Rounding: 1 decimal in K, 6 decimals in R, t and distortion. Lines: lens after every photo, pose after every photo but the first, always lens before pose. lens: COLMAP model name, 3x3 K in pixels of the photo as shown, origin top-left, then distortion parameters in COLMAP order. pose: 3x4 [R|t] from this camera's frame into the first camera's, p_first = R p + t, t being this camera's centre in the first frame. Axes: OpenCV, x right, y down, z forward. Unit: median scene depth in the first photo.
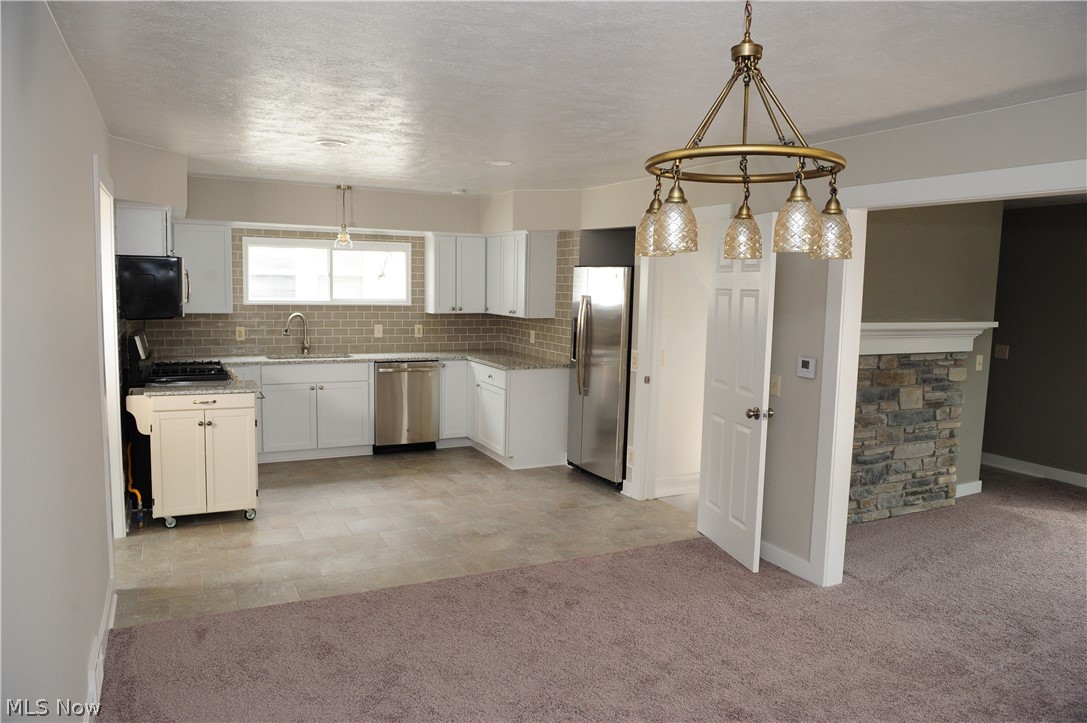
lens RADIAL K [[742.2, 0, 549.2], [0, 742.2, 363.5], [0, 0, 1]] dist [-0.045795, -0.009641]
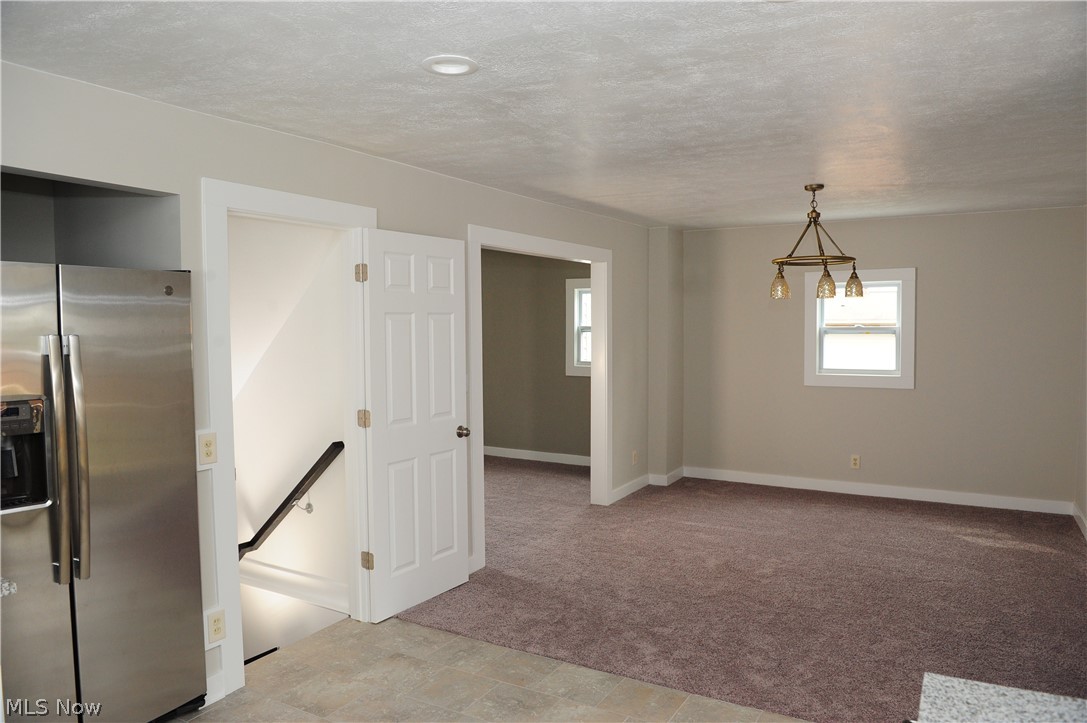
lens RADIAL K [[742.2, 0, 549.2], [0, 742.2, 363.5], [0, 0, 1]] dist [-0.045795, -0.009641]
pose [[-0.544997, -0.065319, 0.835890, -0.388545], [0.083655, 0.987750, 0.131728, -0.096432], [-0.834254, 0.141718, -0.532856, 0.904858]]
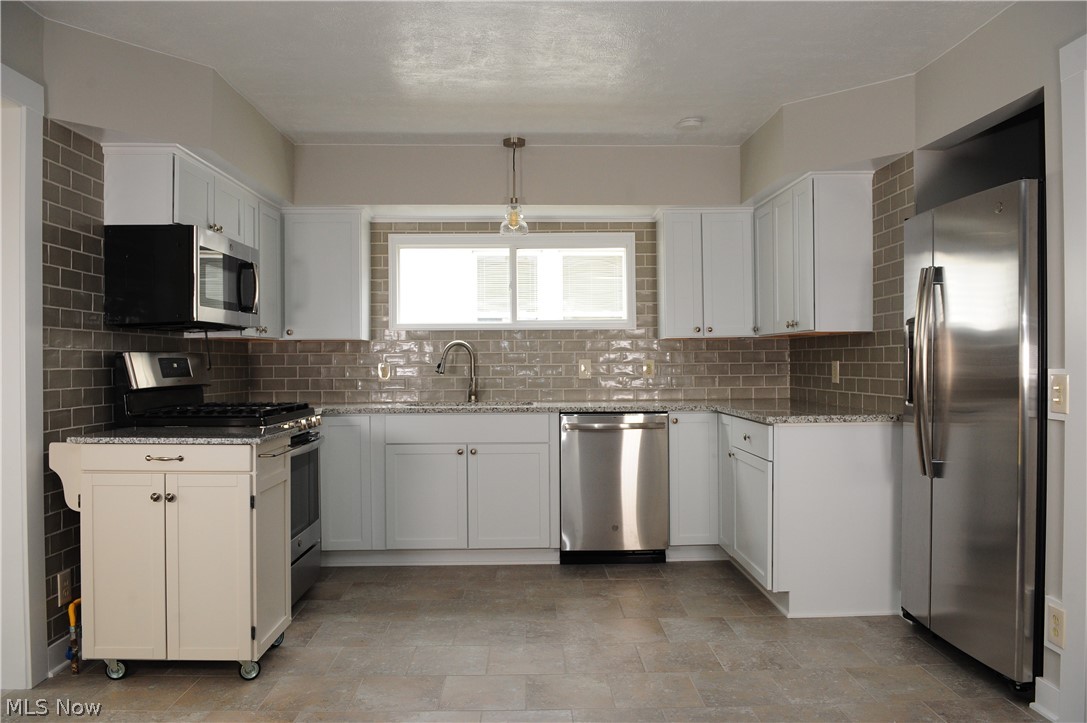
lens RADIAL K [[768.6, 0, 548.5], [0, 768.6, 361.1], [0, 0, 1]] dist [-0.045868, -0.003492]
pose [[0.904315, -0.029271, -0.425862, 0.030245], [-0.018815, 0.993943, -0.108271, 0.025009], [0.426452, 0.105924, 0.898287, 0.417778]]
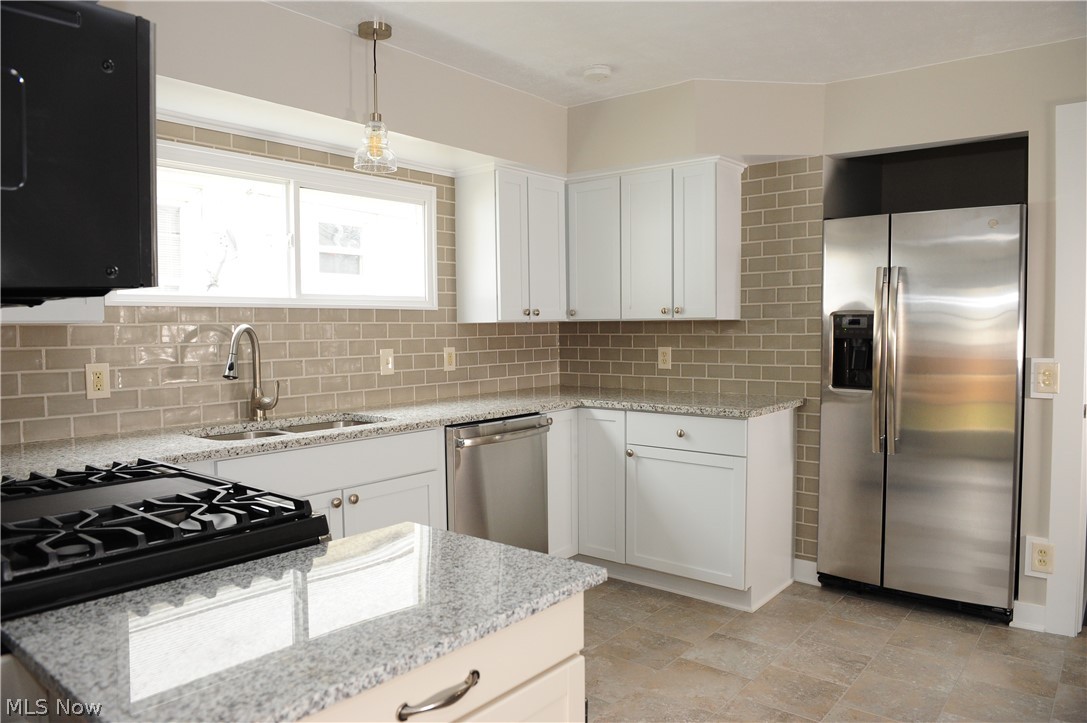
lens RADIAL K [[742.2, 0, 549.2], [0, 742.2, 363.5], [0, 0, 1]] dist [-0.045795, -0.009641]
pose [[0.913280, -0.051923, 0.404009, -0.361224], [0.074343, 0.996430, -0.039995, -0.017009], [-0.400490, 0.066562, 0.913880, 0.563683]]
